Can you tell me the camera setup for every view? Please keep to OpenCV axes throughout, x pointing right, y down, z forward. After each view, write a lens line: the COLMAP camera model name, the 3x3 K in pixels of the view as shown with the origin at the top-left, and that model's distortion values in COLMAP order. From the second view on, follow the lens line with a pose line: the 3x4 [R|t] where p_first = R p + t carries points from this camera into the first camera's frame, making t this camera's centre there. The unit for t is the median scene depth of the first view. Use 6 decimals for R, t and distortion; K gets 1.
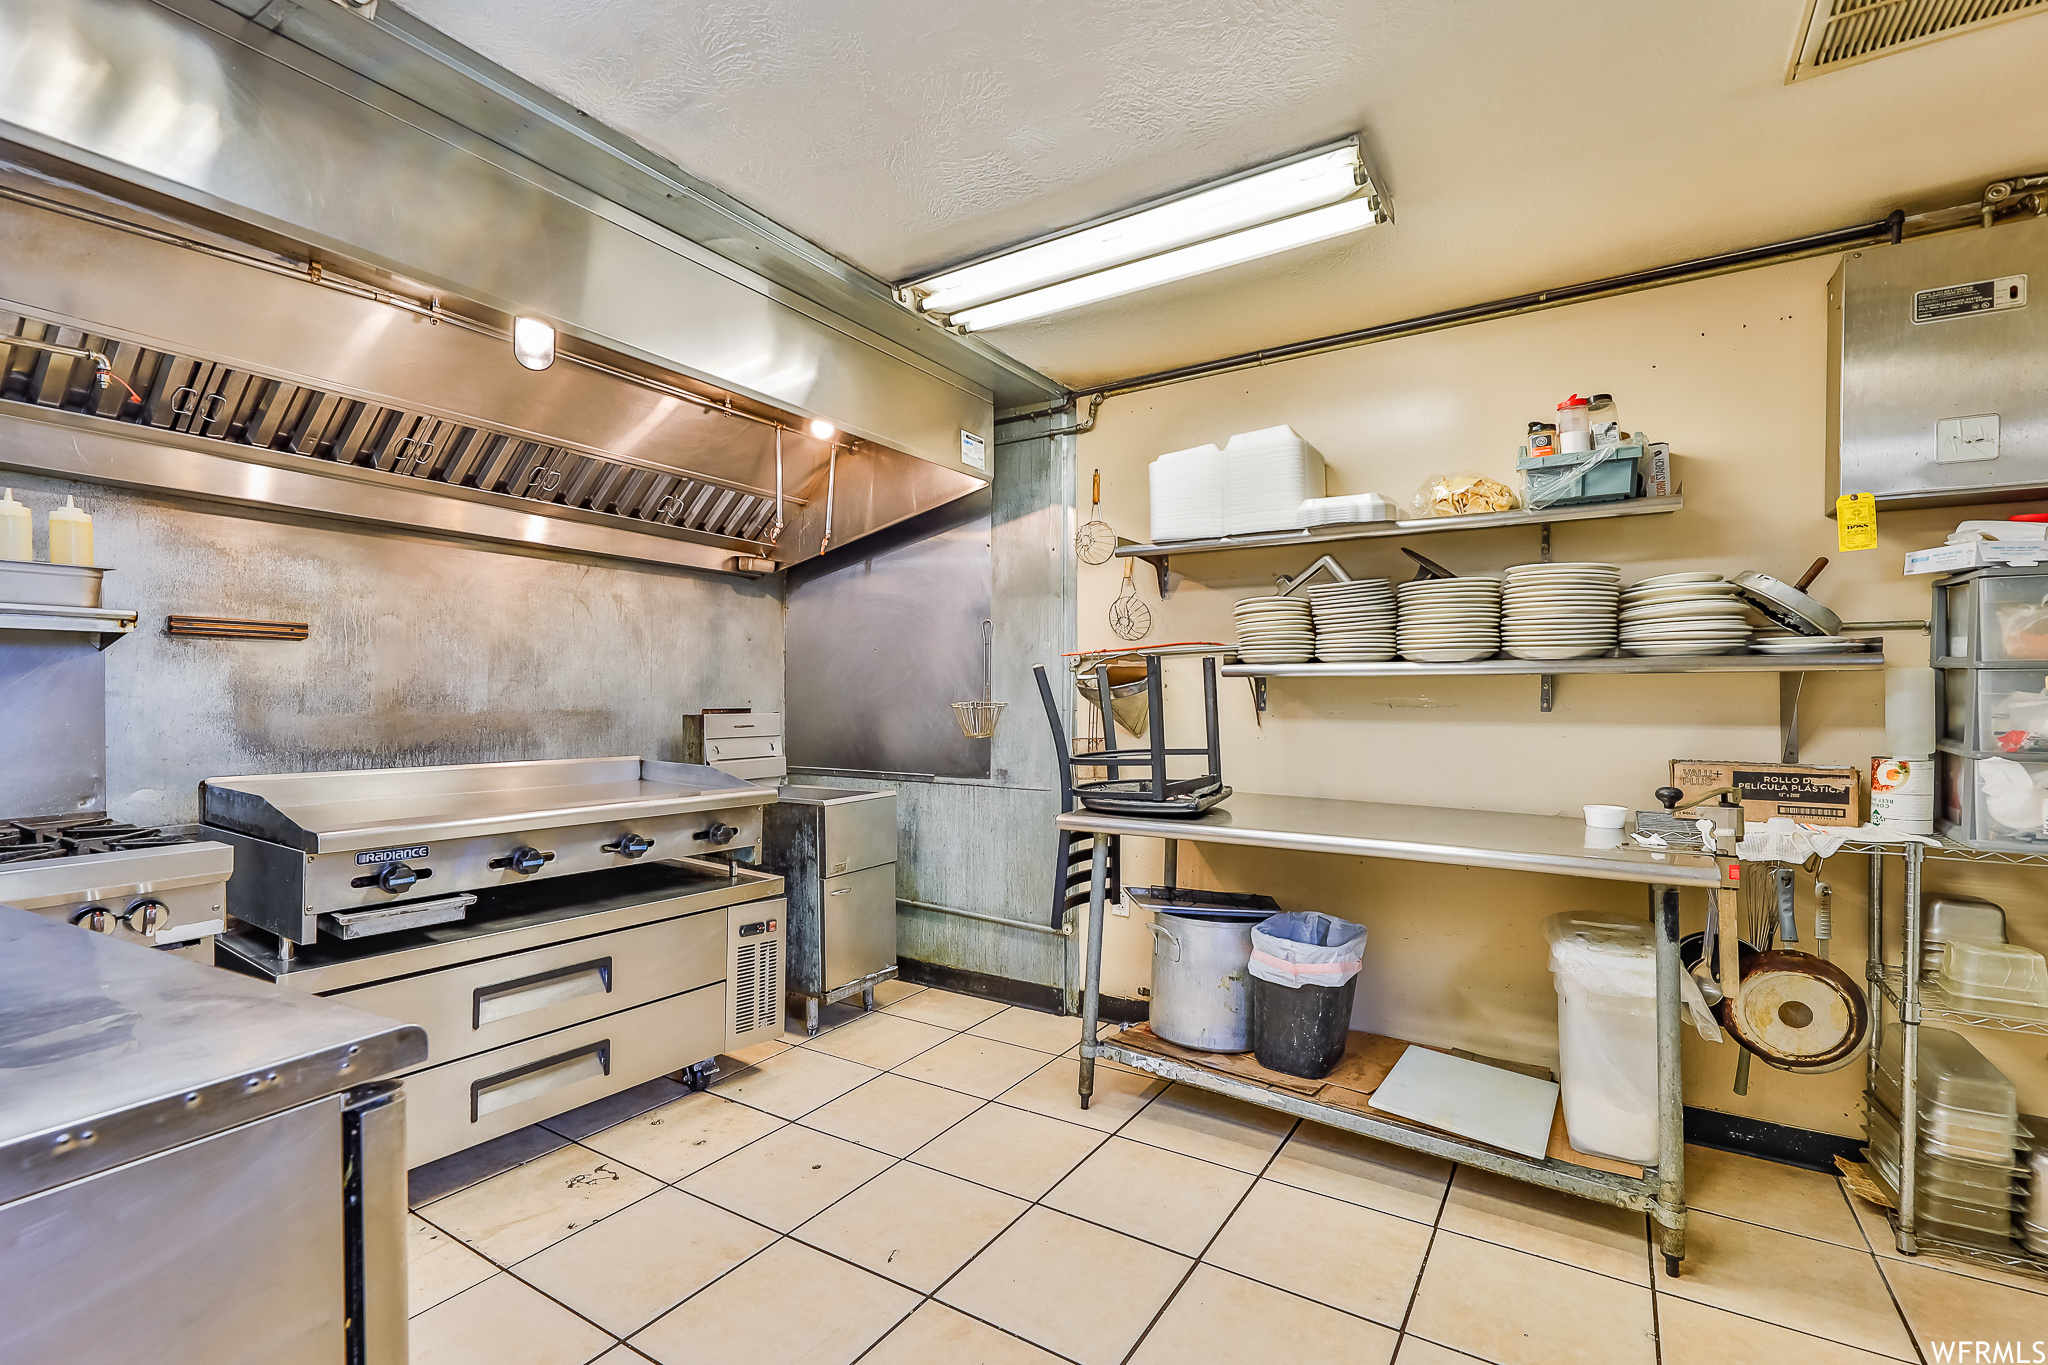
lens RADIAL K [[888.6, 0, 1025.1], [0, 888.6, 691.9], [0, 0, 1]] dist [-0.002231, -0.000522]
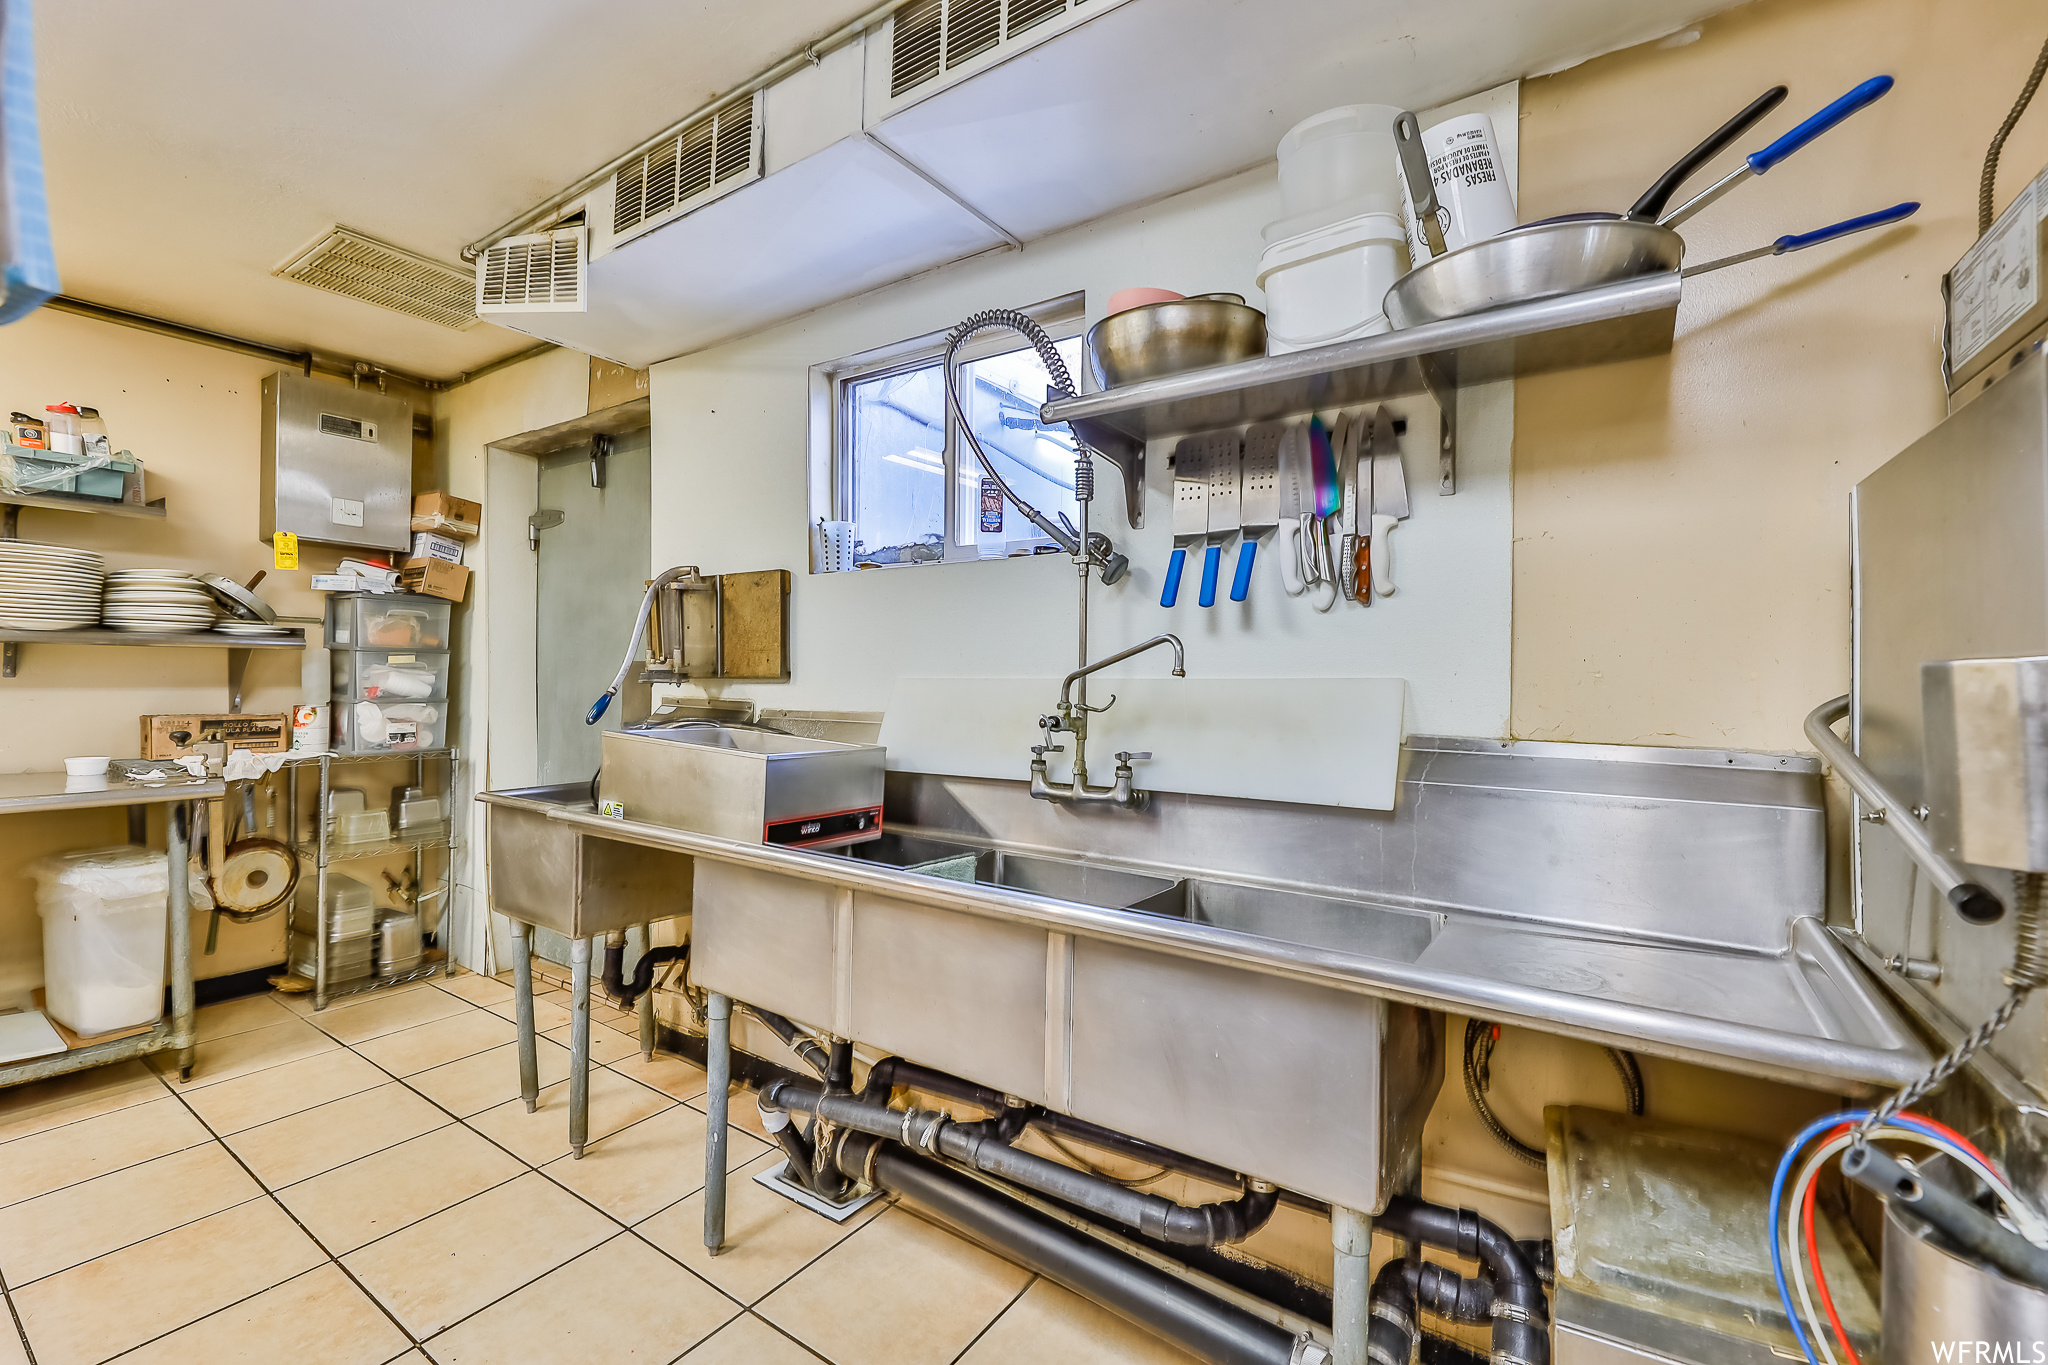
lens RADIAL K [[888.6, 0, 1025.1], [0, 888.6, 691.9], [0, 0, 1]] dist [-0.002231, -0.000522]
pose [[0.030090, -0.019414, 0.999359, -0.541877], [-0.015733, 0.999678, 0.019894, -0.000420], [-0.999423, -0.016321, 0.029774, -0.310789]]
